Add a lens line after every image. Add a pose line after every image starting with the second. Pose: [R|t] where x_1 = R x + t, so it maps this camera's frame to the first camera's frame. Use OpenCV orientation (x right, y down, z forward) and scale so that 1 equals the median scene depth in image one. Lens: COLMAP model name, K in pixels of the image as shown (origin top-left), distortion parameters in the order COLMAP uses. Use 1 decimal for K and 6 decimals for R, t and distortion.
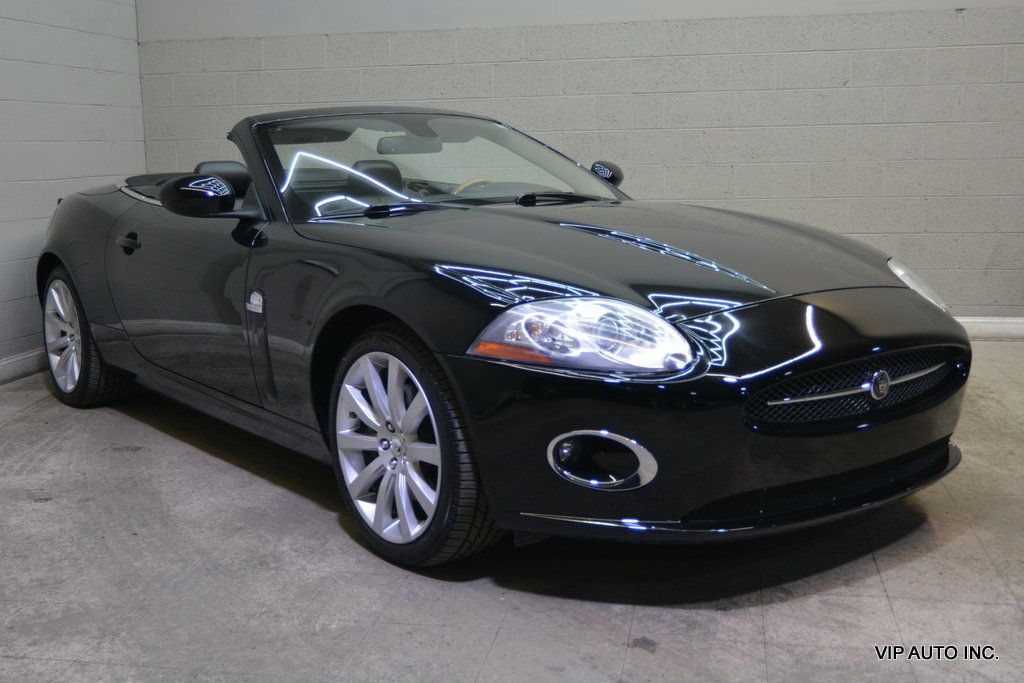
lens RADIAL K [[1154.9, 0, 512.0], [0, 1154.9, 341.5], [0, 0, 1]] dist [-0.008074, 0.000990]
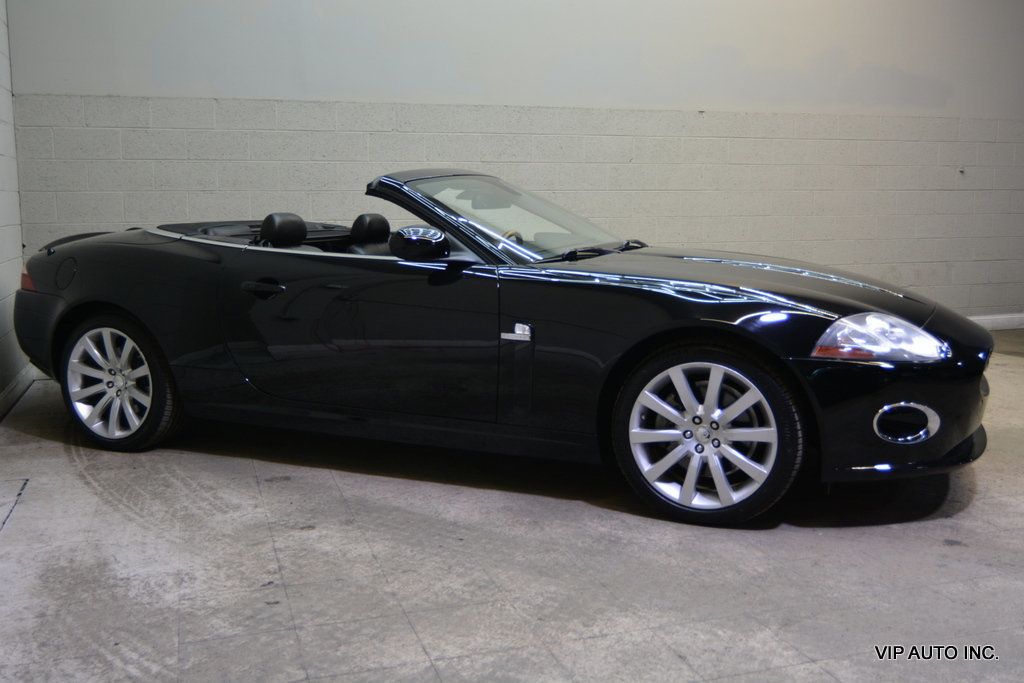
lens RADIAL K [[960.3, 0, 512.0], [0, 960.3, 341.5], [0, 0, 1]] dist [-0.004438, -0.002058]
pose [[0.878528, -0.053875, 0.474644, -0.705669], [0.065463, 0.997824, -0.007907, -0.017109], [-0.473185, 0.038018, 0.880142, 0.132260]]
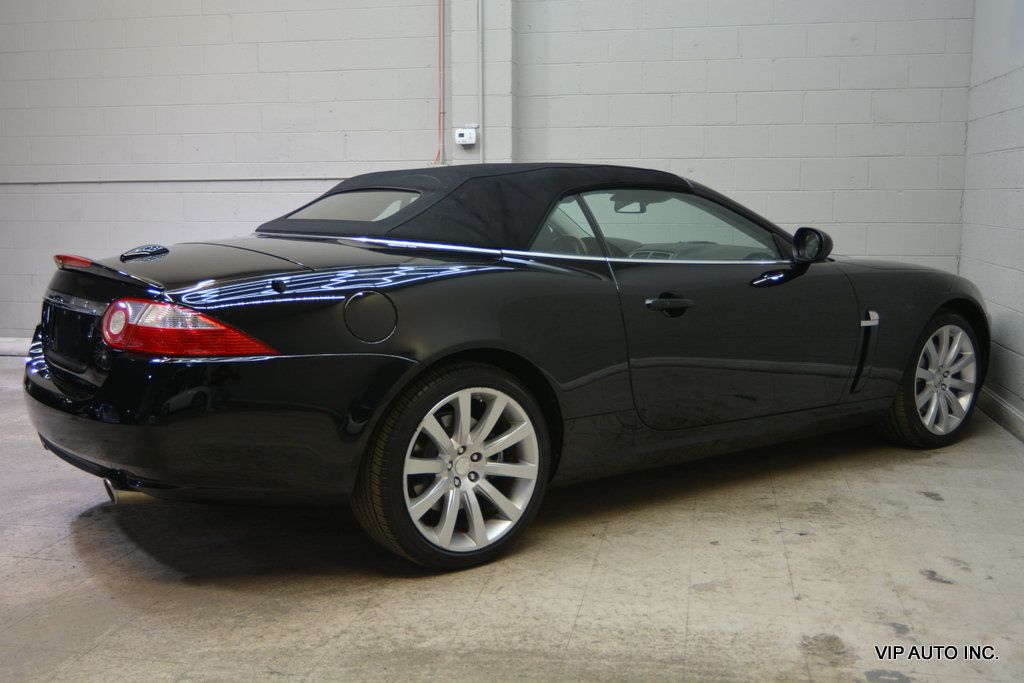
lens RADIAL K [[1046.4, 0, 512.0], [0, 1046.4, 341.5], [0, 0, 1]] dist [-0.007308, -0.000145]
pose [[-0.013158, 0.161333, -0.986812, 1.196657], [-0.162491, 0.973435, 0.161313, -0.262317], [0.986622, 0.162470, 0.013407, 1.288473]]
